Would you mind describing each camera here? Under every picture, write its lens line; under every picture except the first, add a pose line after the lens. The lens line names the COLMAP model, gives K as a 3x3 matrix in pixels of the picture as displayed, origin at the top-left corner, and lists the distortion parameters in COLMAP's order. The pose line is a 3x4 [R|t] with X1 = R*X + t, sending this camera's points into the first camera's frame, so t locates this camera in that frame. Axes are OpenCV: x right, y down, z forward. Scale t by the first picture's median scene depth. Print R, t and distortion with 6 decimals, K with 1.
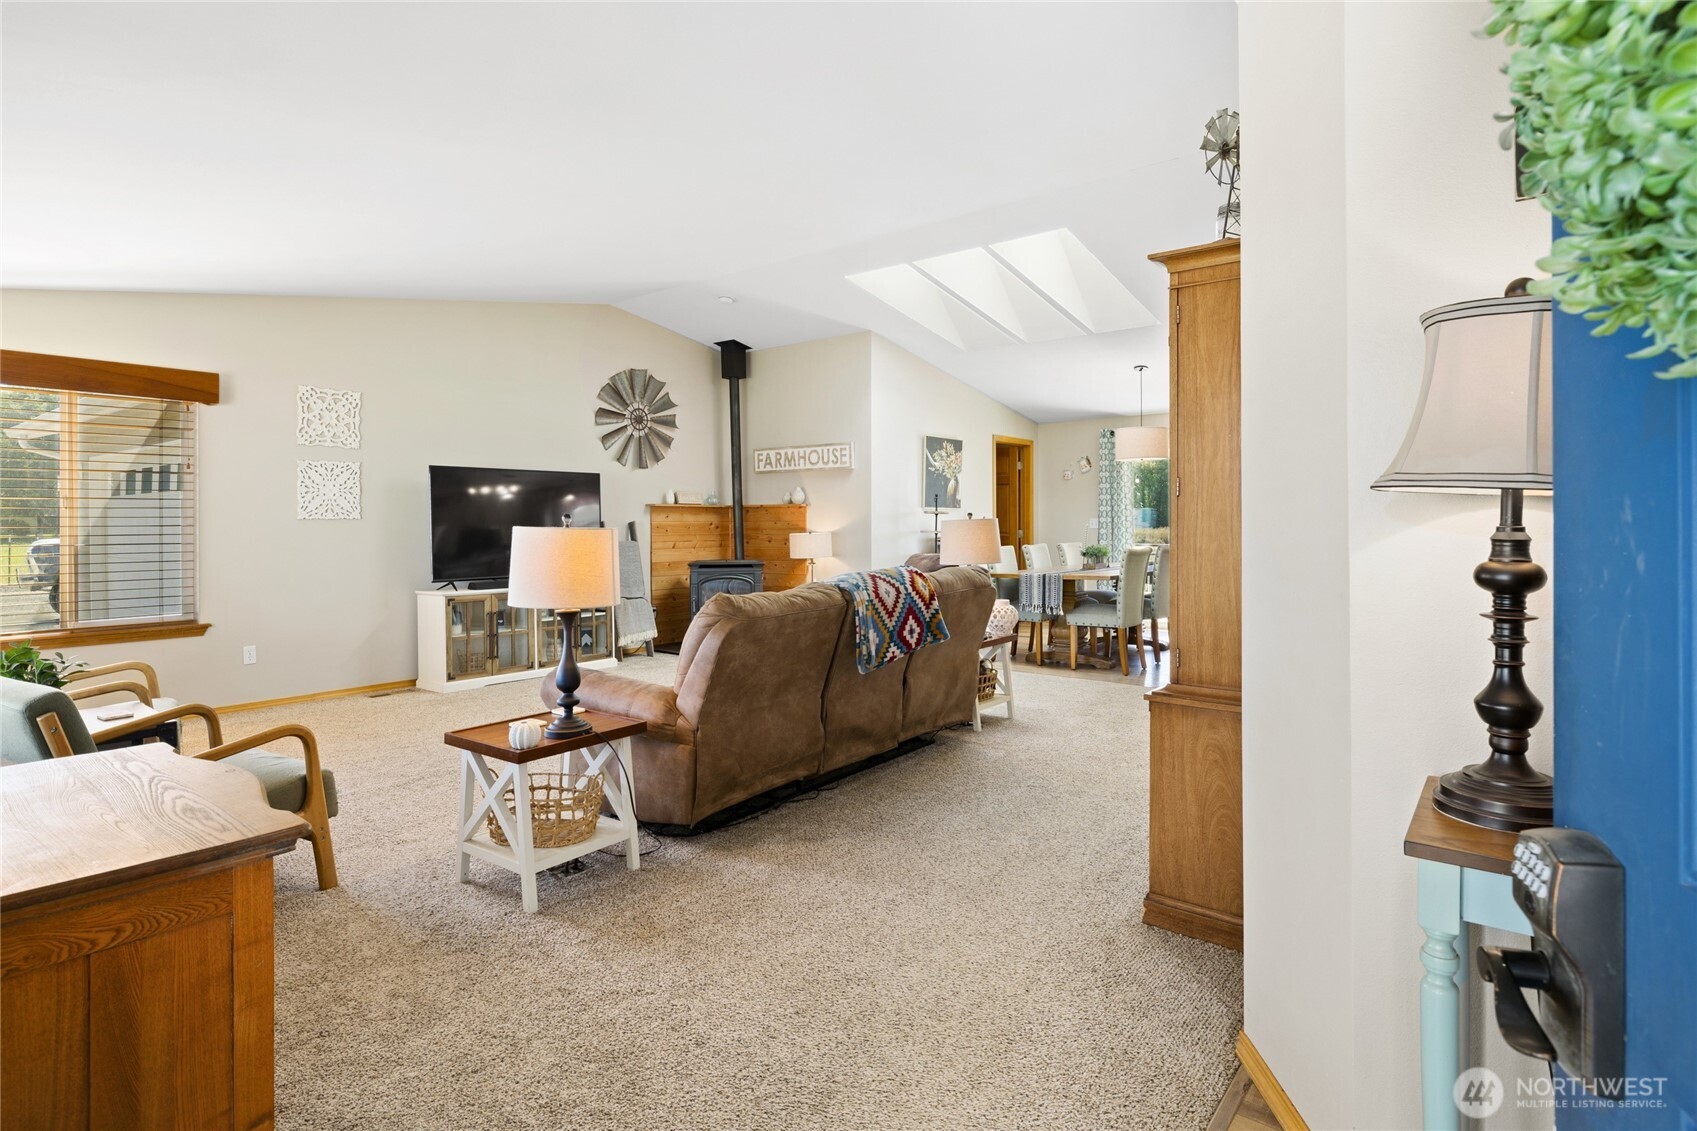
lens RADIAL K [[889.9, 0, 839.4], [0, 889.9, 512.1], [0, 0, 1]] dist [-0.002747, 0.001933]
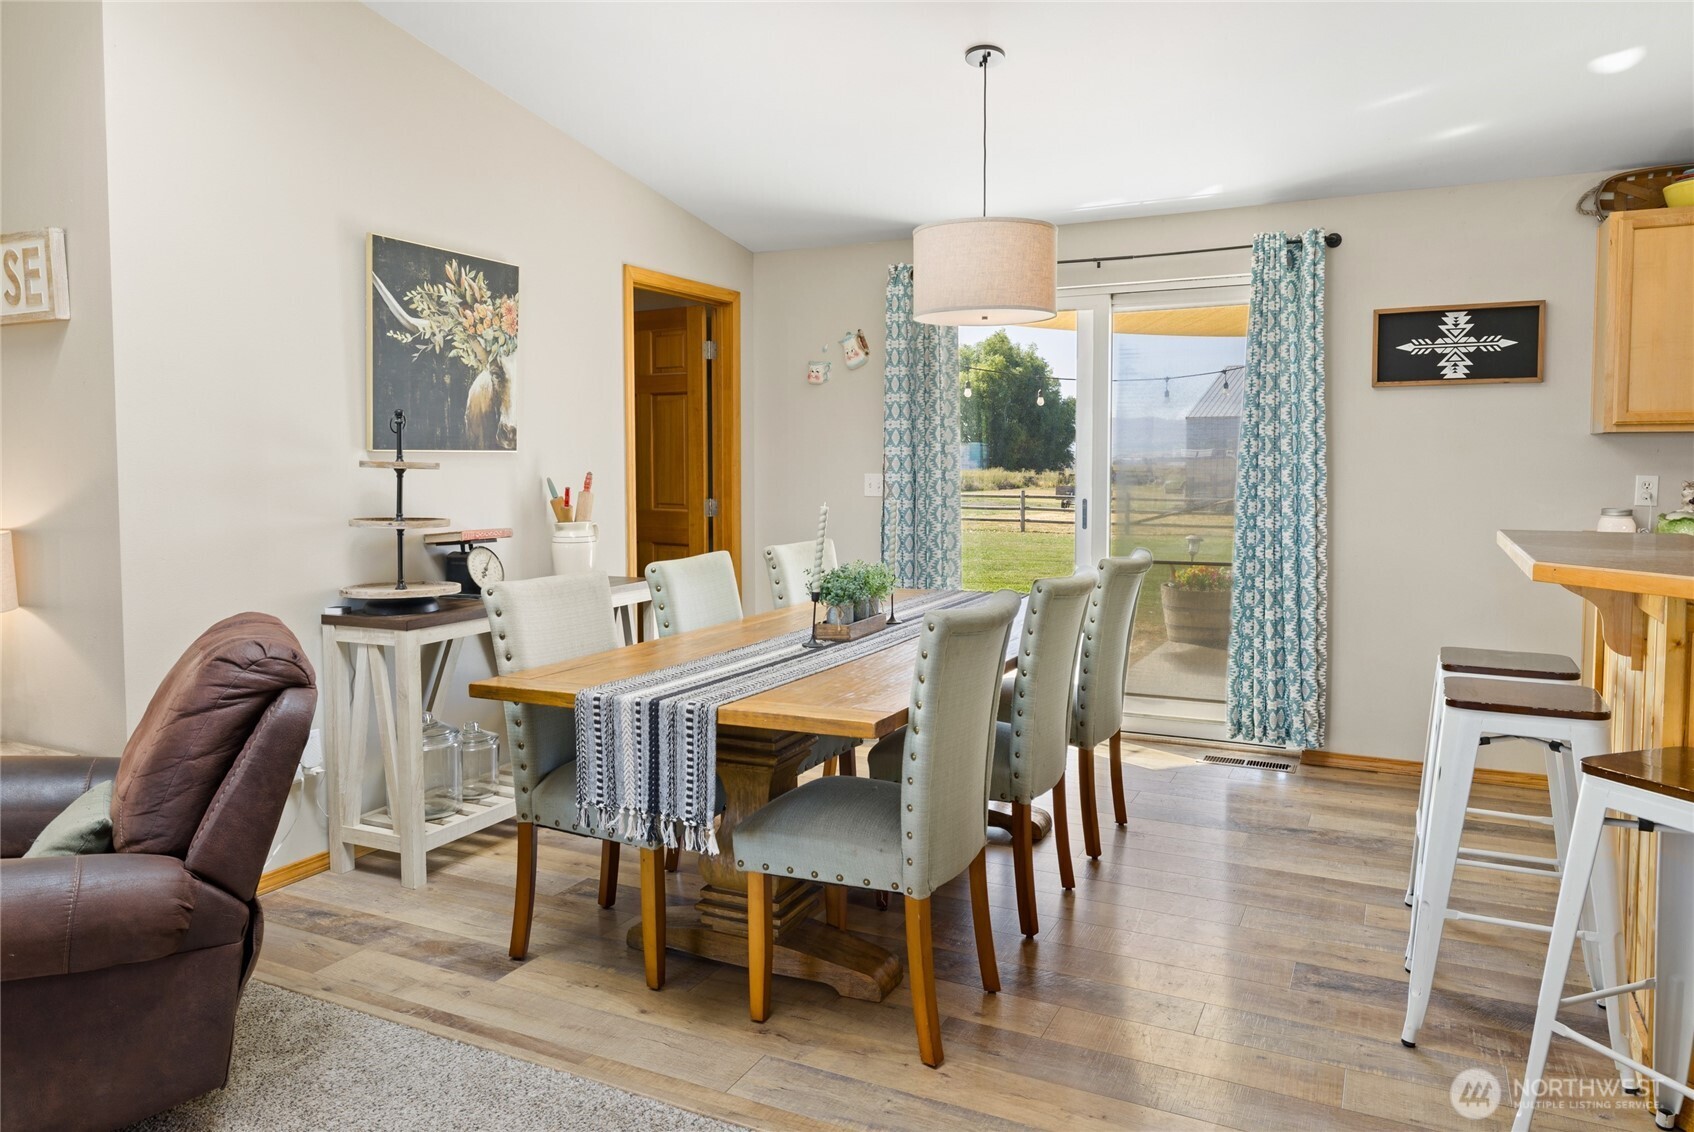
lens RADIAL K [[1141.5, 0, 851.5], [0, 1141.5, 507.8], [0, 0, 1]] dist [0.002653, 0.001955]
pose [[0.974588, -0.007576, 0.223875, 0.174965], [-0.004606, 0.998539, 0.053842, -0.007241], [-0.223956, -0.053505, 0.973129, 0.531841]]
